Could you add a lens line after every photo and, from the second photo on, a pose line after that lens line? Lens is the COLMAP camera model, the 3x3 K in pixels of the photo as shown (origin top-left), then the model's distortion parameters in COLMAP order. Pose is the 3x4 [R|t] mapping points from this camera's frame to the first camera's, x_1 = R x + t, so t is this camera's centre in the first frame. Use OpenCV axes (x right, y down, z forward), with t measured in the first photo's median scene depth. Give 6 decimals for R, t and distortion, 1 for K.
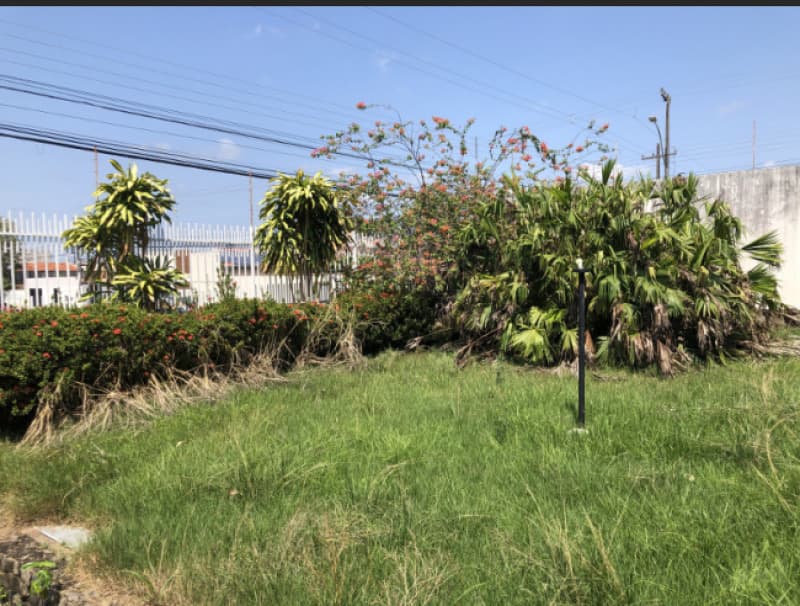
lens RADIAL K [[657.6, 0, 399.5], [0, 657.6, 305.1], [0, 0, 1]] dist [0.003275, 0.003790]
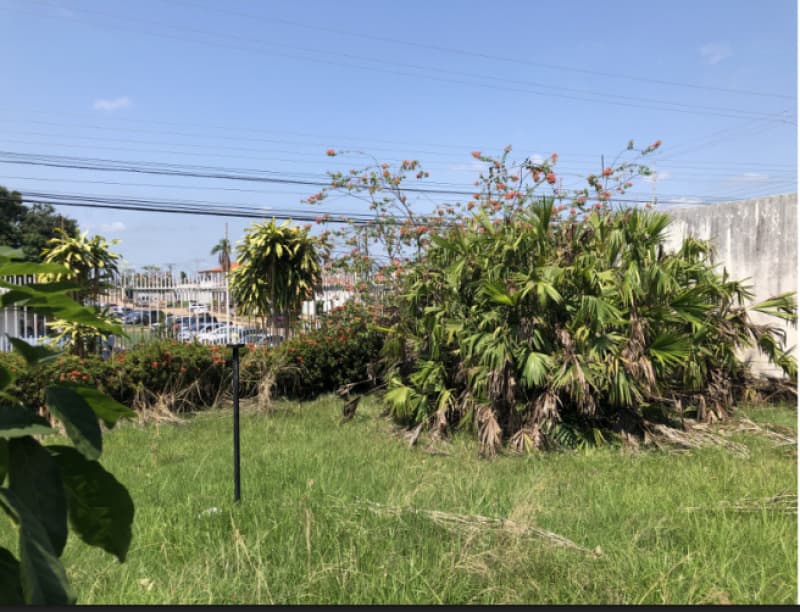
lens RADIAL K [[657.0, 0, 399.3], [0, 657.0, 305.0], [0, 0, 1]] dist [0.006695, 0.002637]
pose [[0.909305, 0.020223, -0.415639, 0.475467], [-0.026880, 0.999587, -0.010171, -0.058336], [0.415262, 0.020421, 0.909473, 0.116081]]
